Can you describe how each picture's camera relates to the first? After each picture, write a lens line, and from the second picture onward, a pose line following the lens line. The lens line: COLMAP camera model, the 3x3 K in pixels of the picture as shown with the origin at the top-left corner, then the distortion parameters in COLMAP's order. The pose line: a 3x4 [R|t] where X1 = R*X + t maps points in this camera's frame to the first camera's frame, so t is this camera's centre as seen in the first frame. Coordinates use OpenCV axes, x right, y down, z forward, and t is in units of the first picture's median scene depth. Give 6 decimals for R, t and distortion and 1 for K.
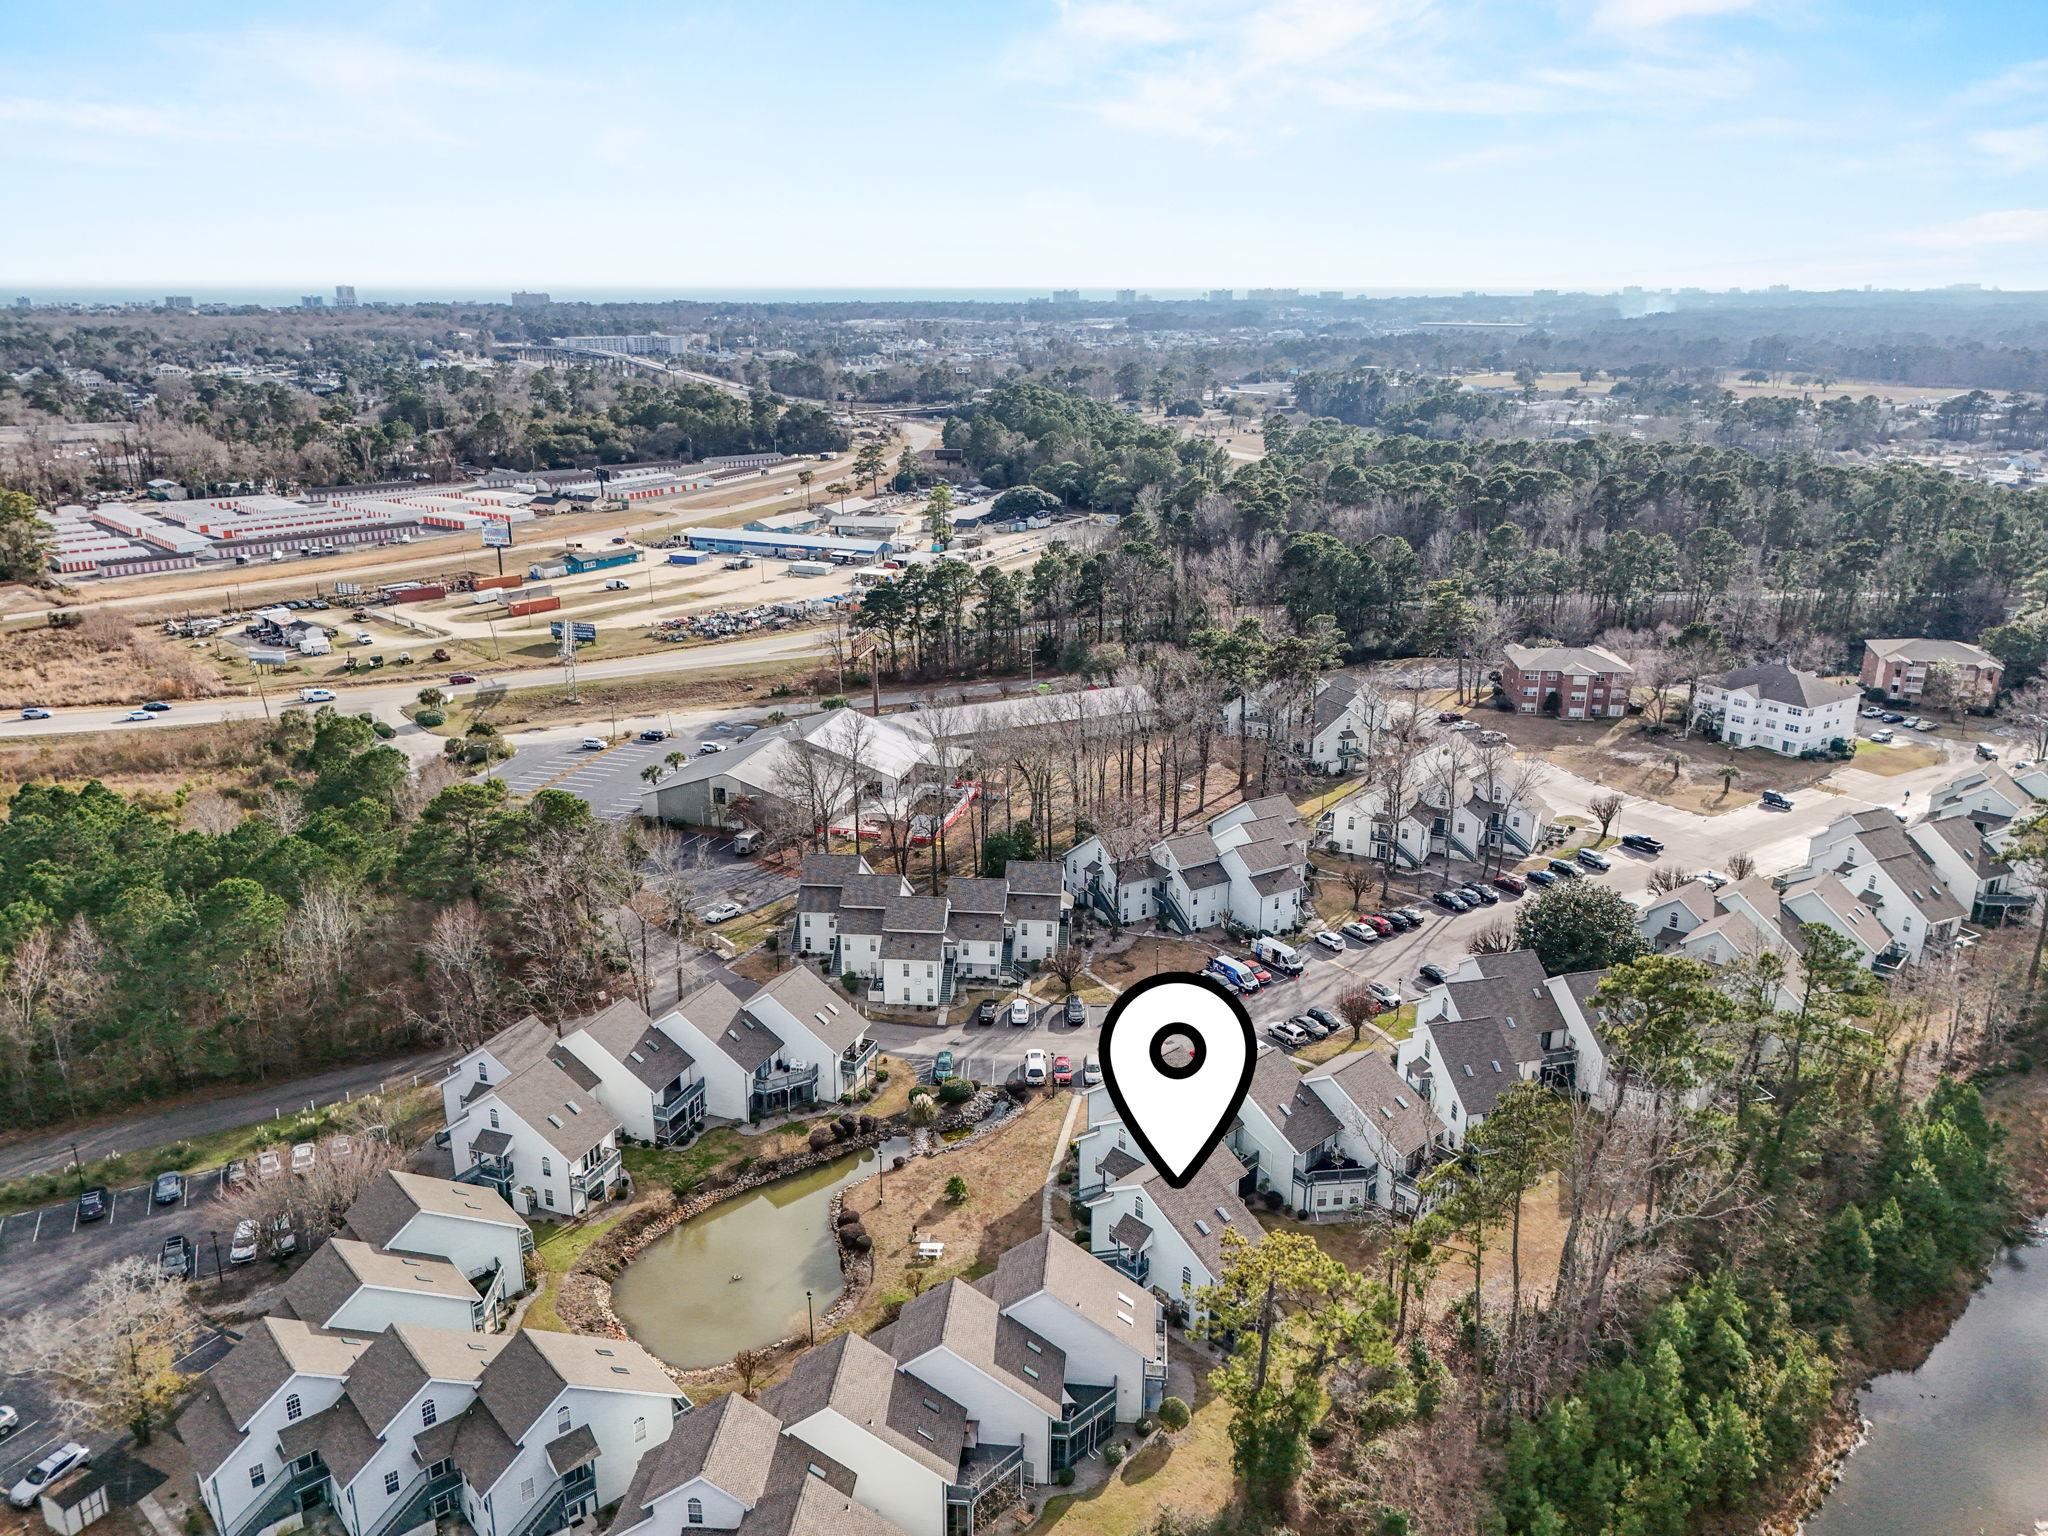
lens RADIAL K [[1509.2, 0, 1024.0], [0, 1509.2, 768.0], [0, 0, 1]] dist [0.031346, -0.004086]
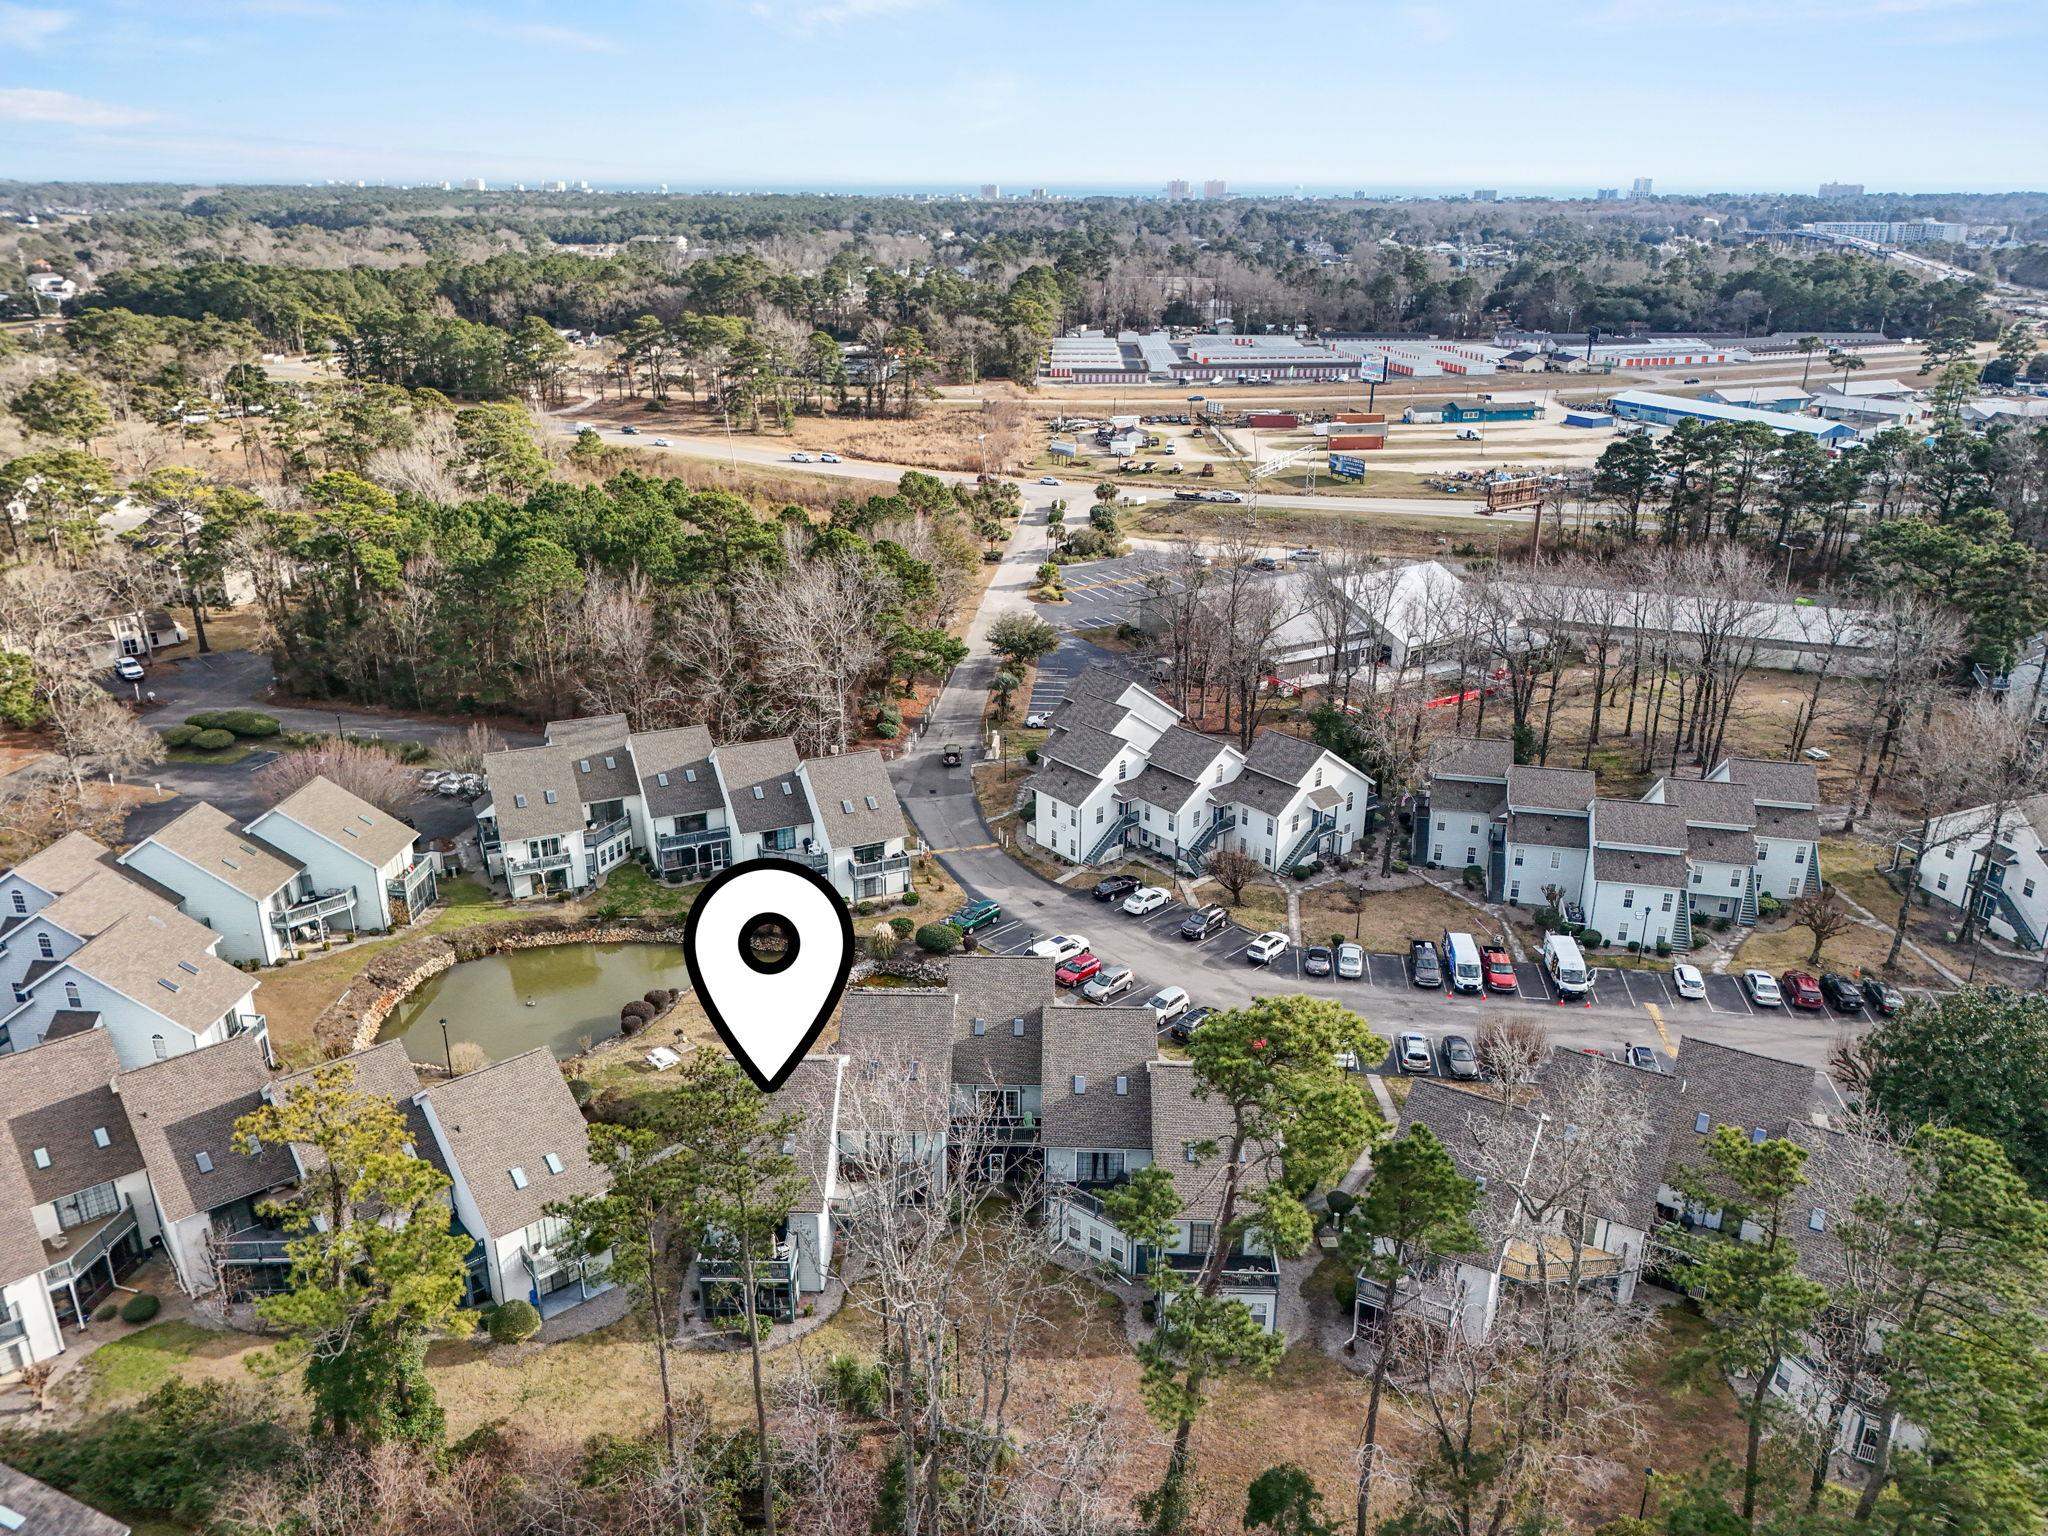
lens RADIAL K [[1417.8, 0, 1024.0], [0, 1417.8, 768.0], [0, 0, 1]] dist [0.059403, -0.083352]
pose [[0.699594, 0.259727, -0.665665, 0.210422], [-0.204875, 0.965396, 0.161358, -0.008178], [0.684539, 0.023492, 0.728597, 0.189026]]
